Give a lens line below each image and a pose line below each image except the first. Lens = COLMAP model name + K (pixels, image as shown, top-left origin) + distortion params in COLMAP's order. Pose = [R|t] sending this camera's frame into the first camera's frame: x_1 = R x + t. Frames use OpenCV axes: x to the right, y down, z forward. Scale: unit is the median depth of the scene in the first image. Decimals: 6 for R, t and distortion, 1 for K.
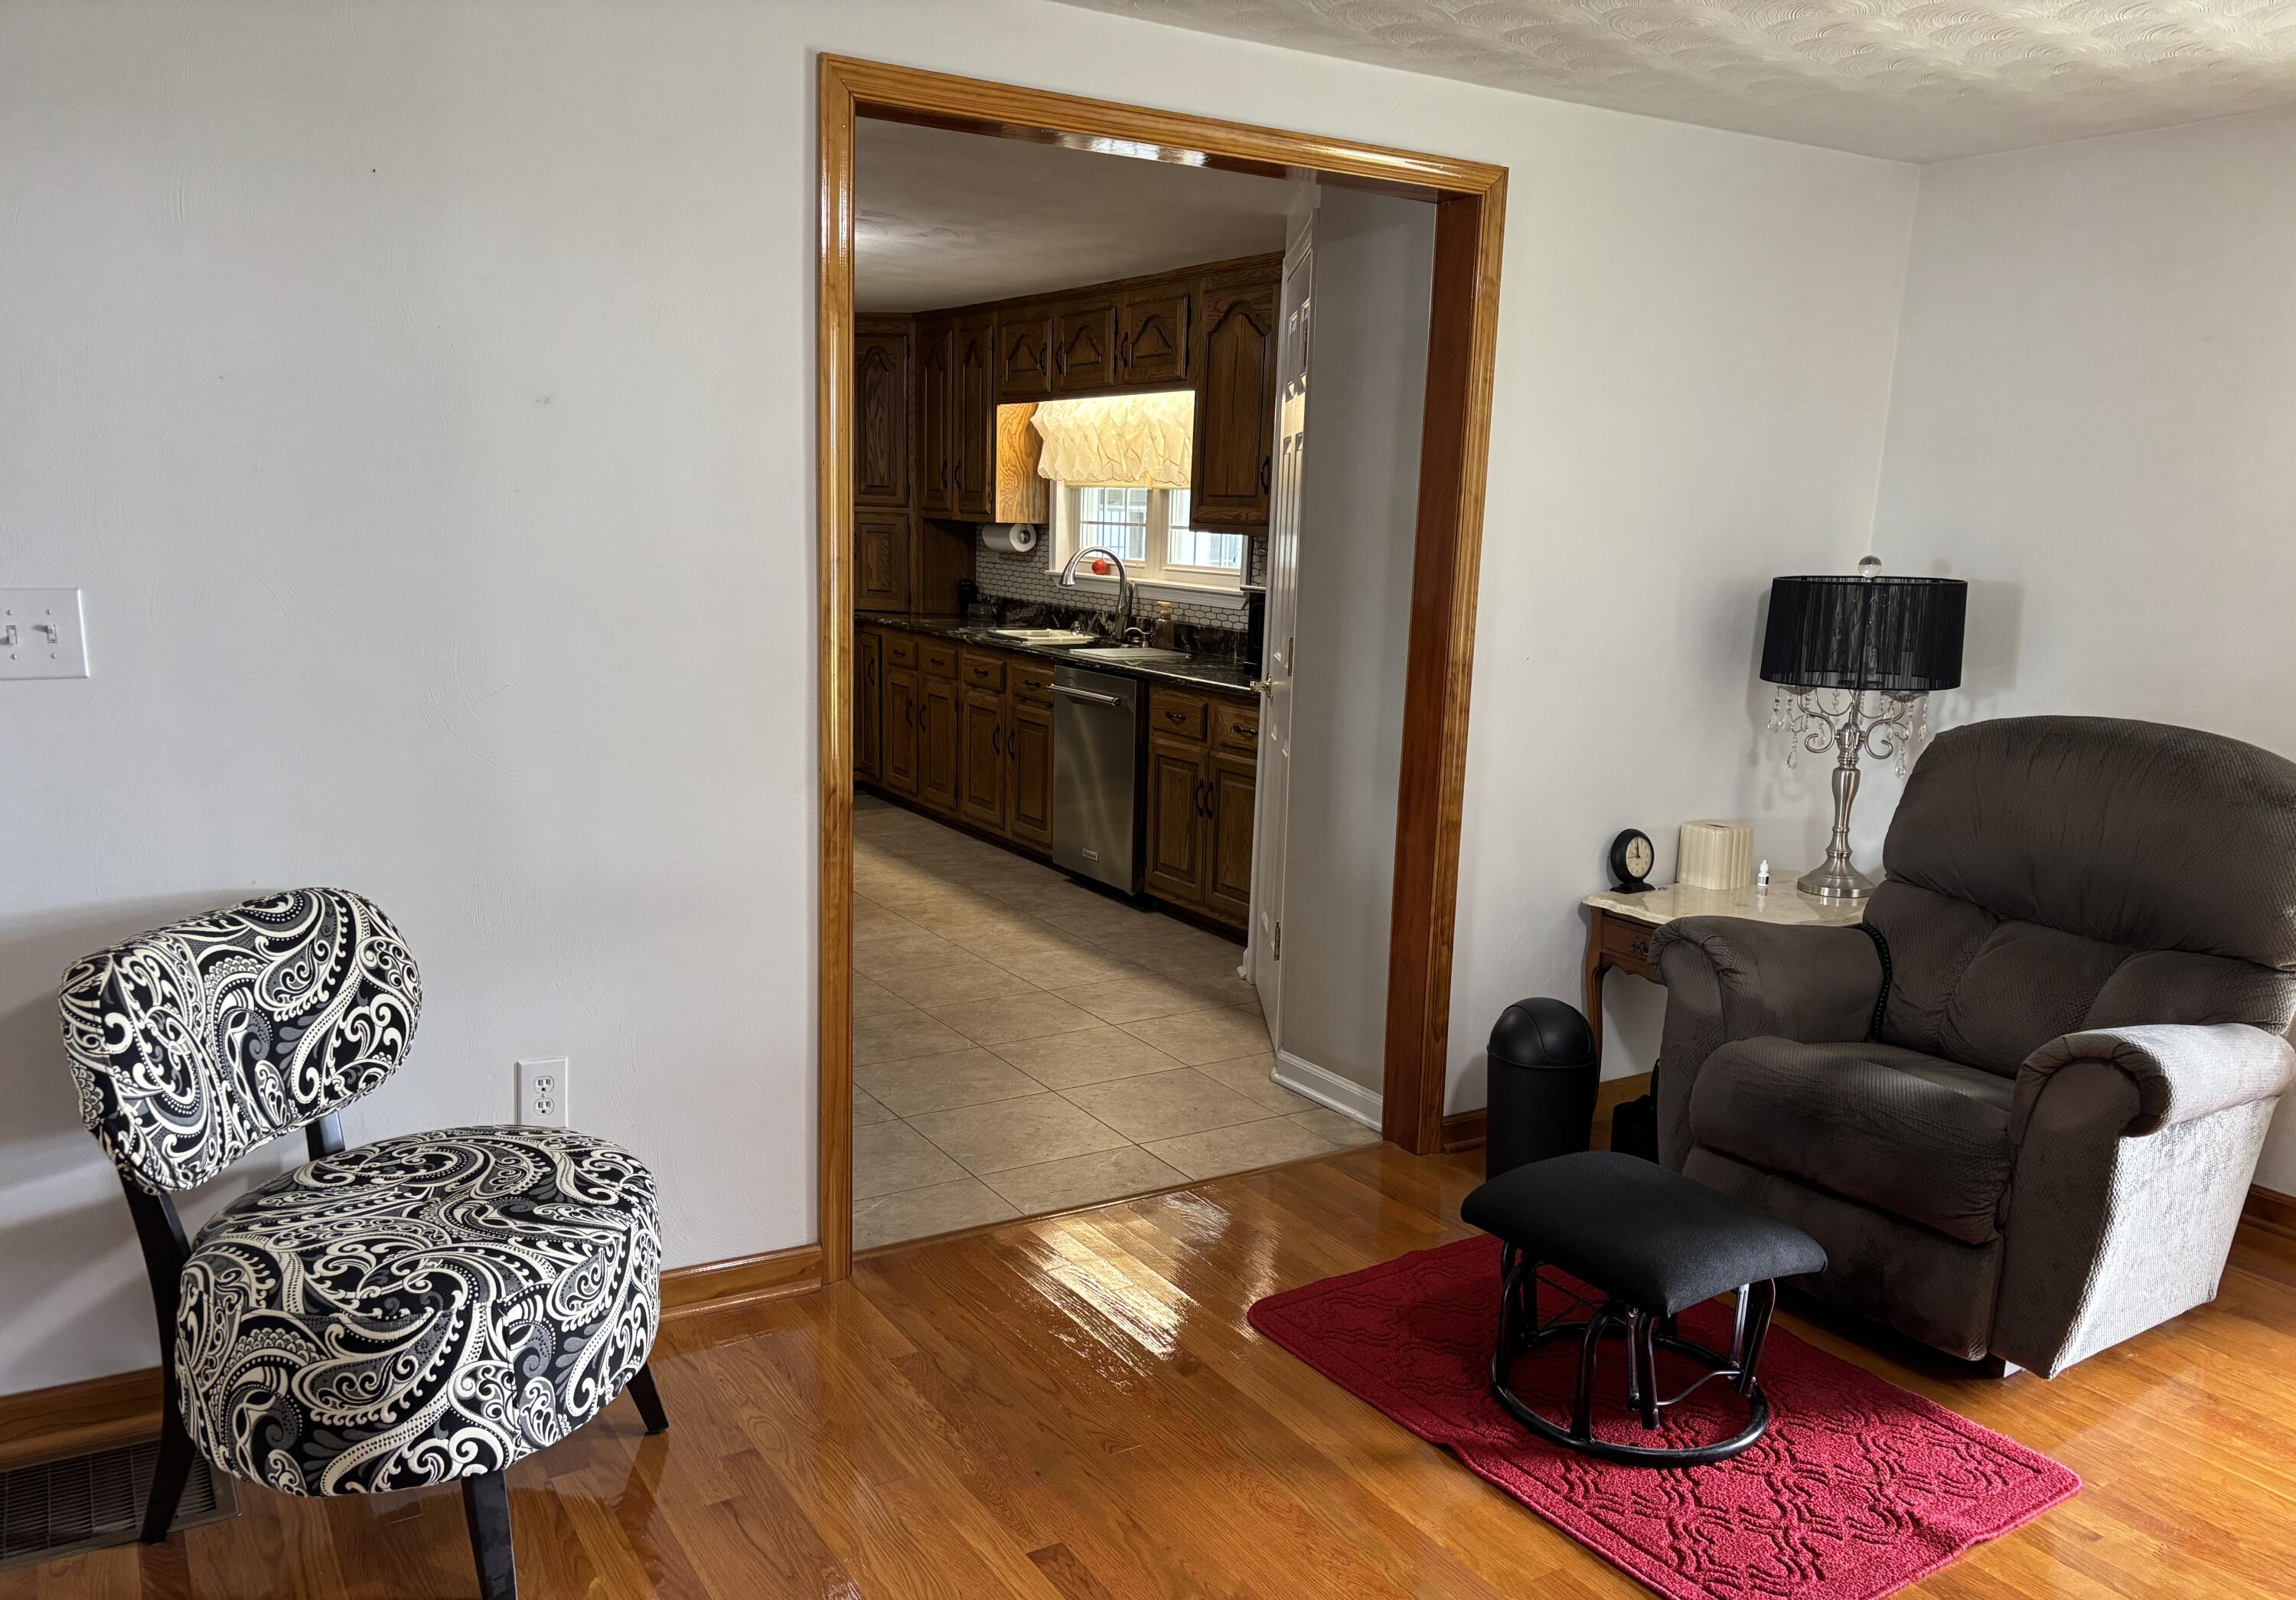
lens RADIAL K [[1748.5, 0, 1128.2], [0, 1748.5, 879.4], [0, 0, 1]] dist [0.052983, -0.008247]
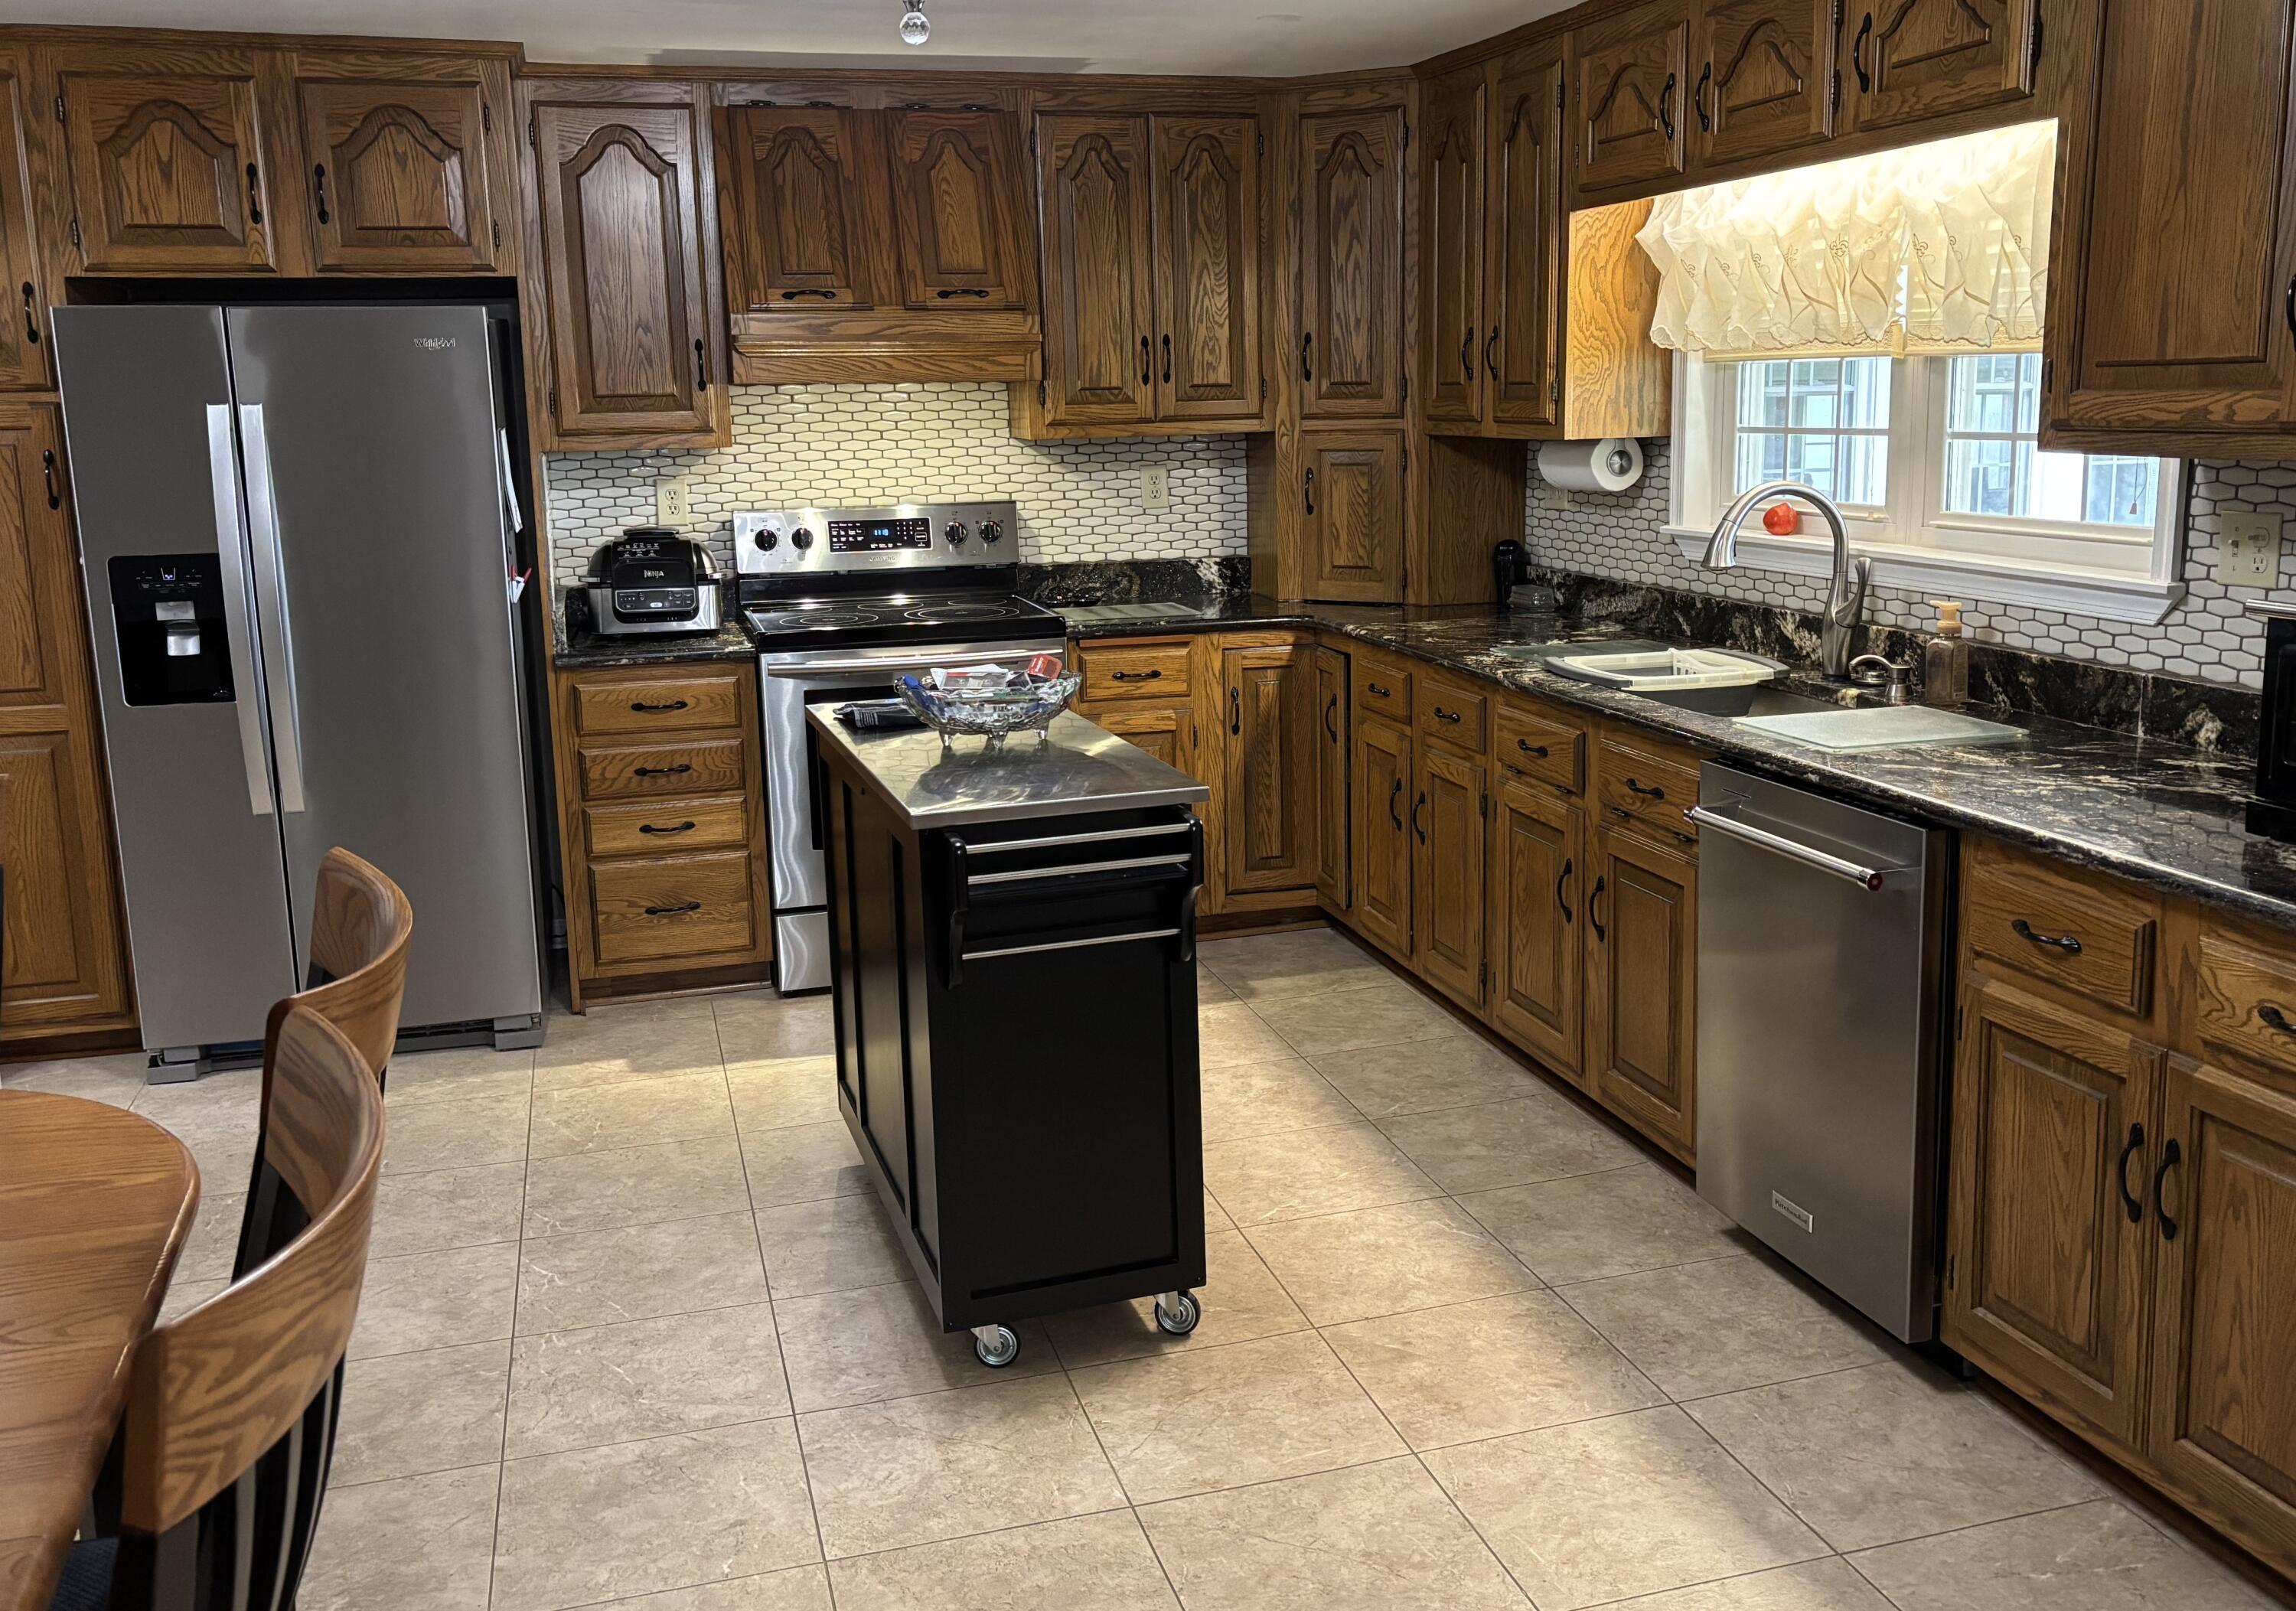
lens RADIAL K [[2037.4, 0, 1149.7], [0, 2037.4, 789.3], [0, 0, 1]] dist [0.054771, -0.066975]
pose [[0.963785, 0.000472, -0.266680, -0.035795], [-0.005663, 0.999809, -0.018697, -0.097088], [0.266620, 0.019530, 0.963604, 0.425432]]
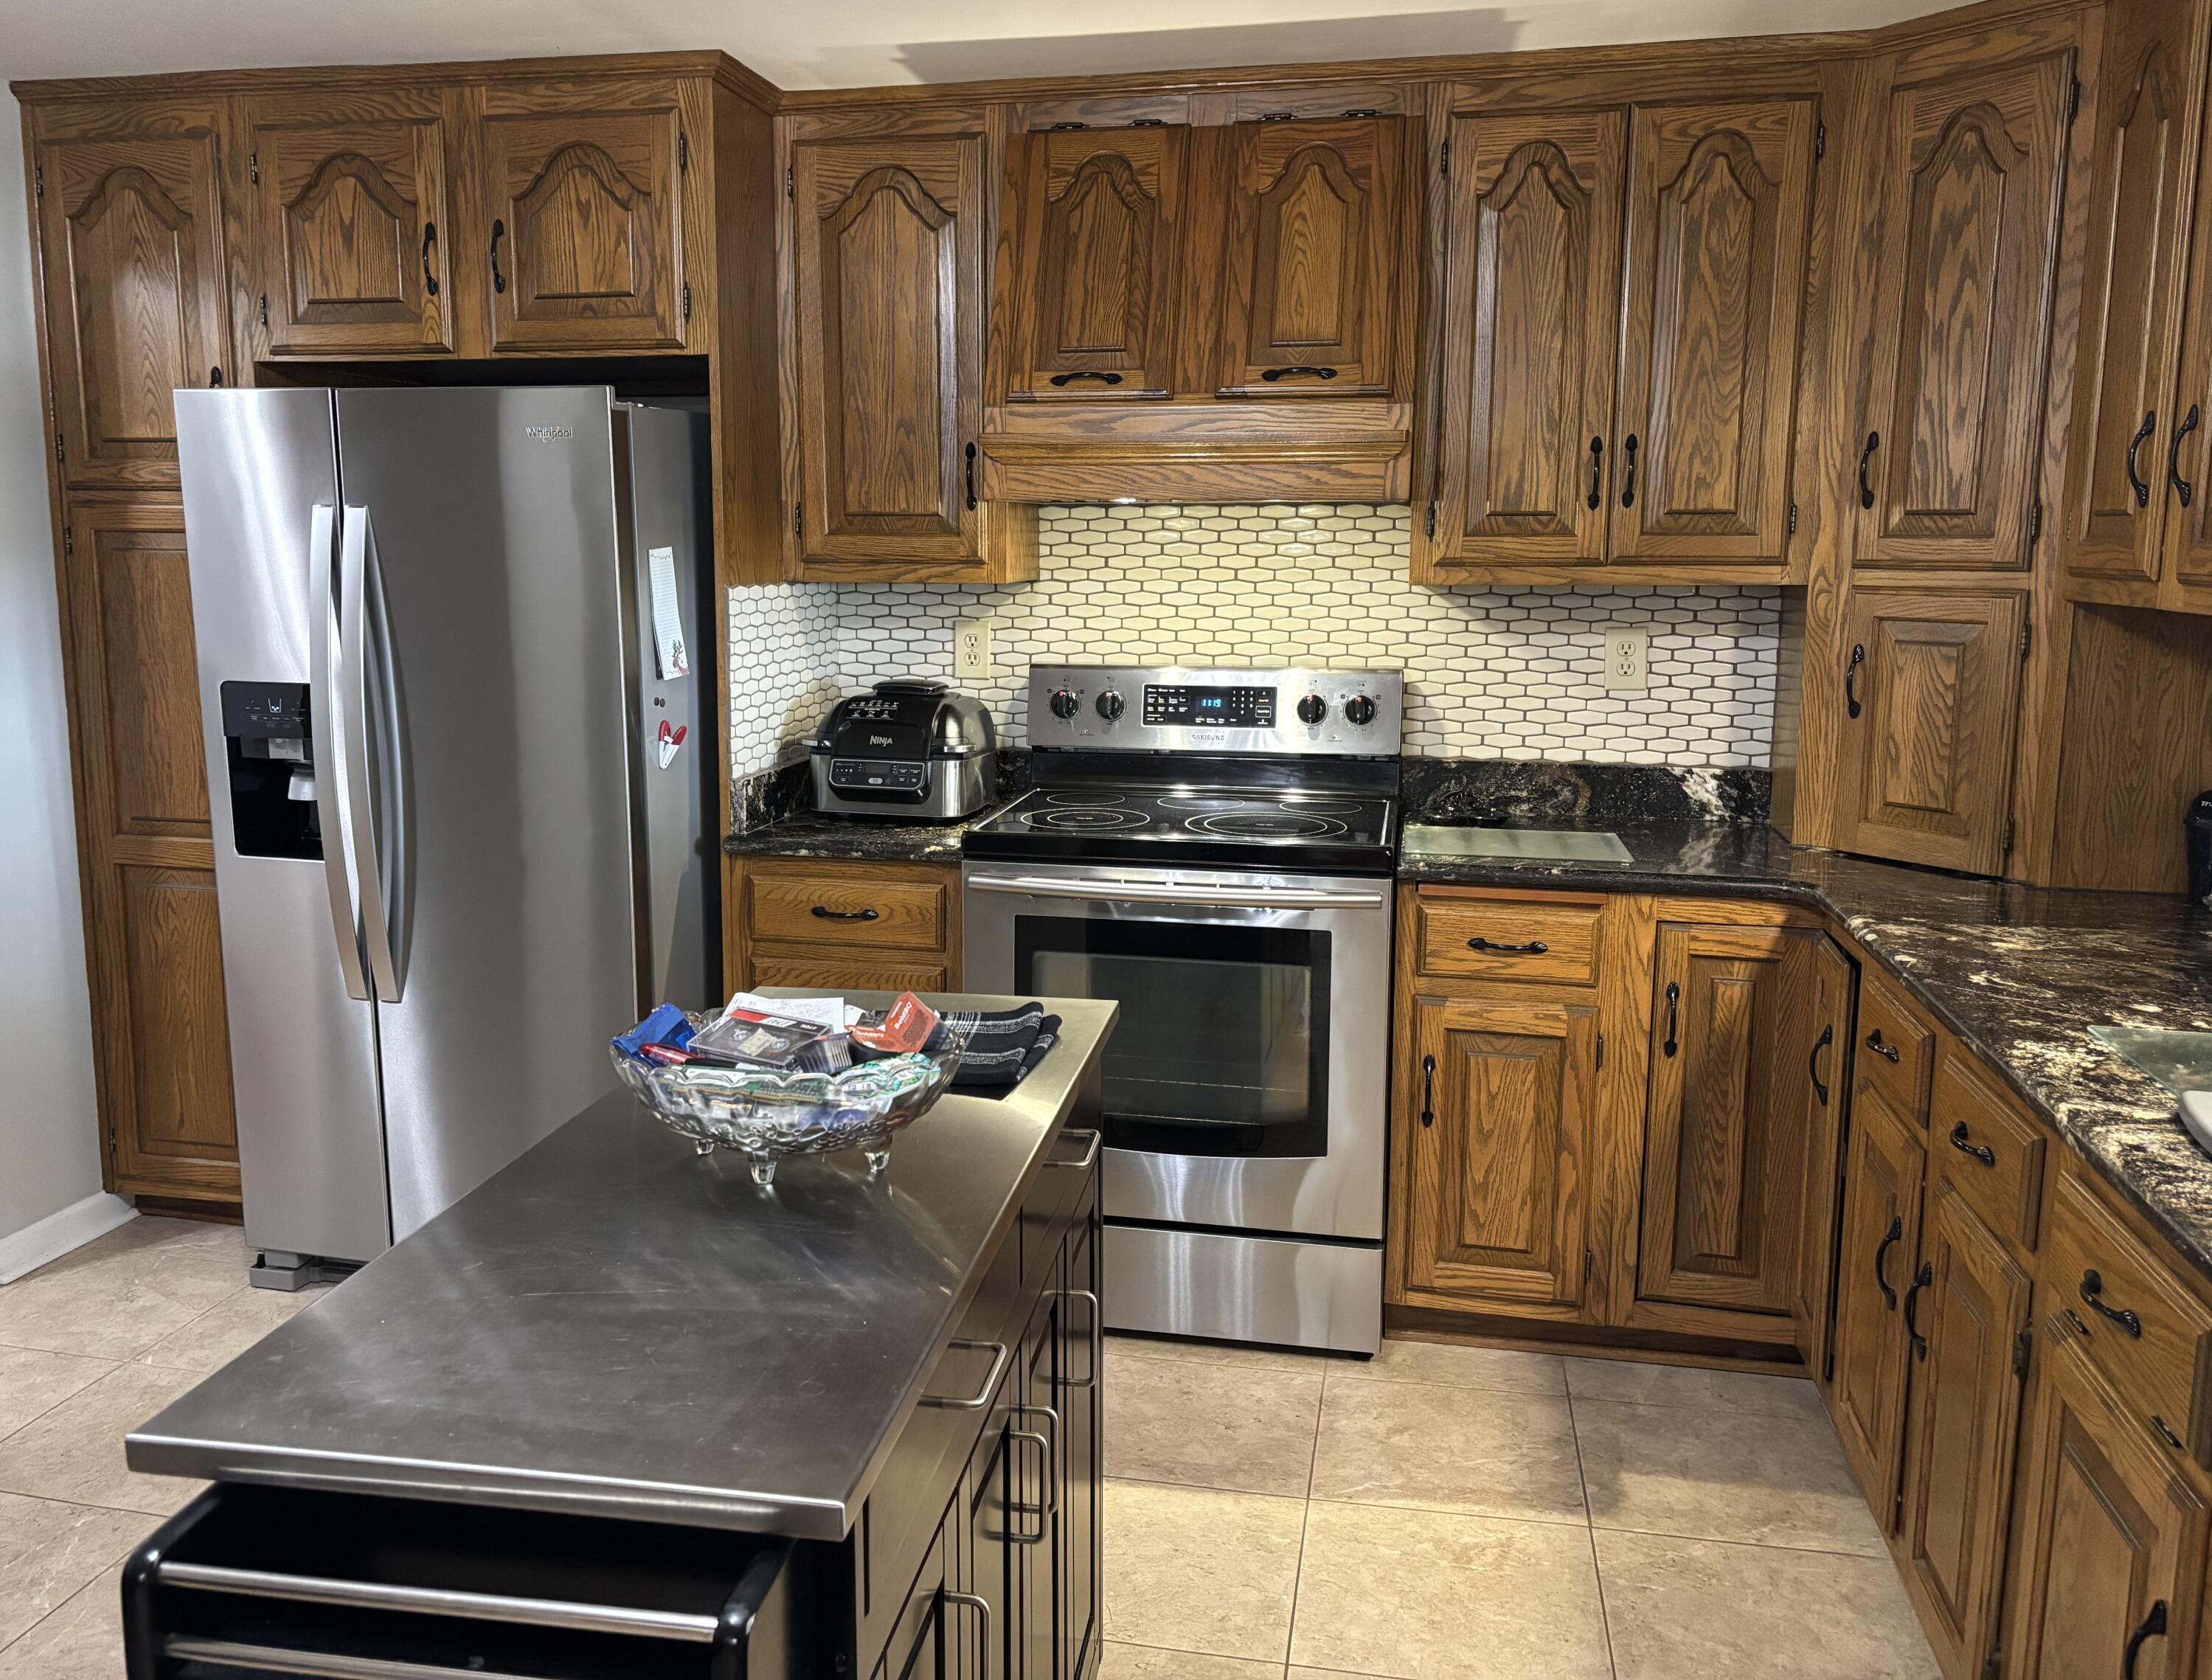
lens RADIAL K [[1758.6, 0, 1044.9], [0, 1758.6, 807.0], [0, 0, 1]] dist [0.055639, -0.047339]
pose [[0.733421, 0.074159, -0.675717, -0.036687], [-0.126490, 0.991559, -0.028469, -0.161060], [0.667902, 0.106351, 0.736611, 0.757988]]
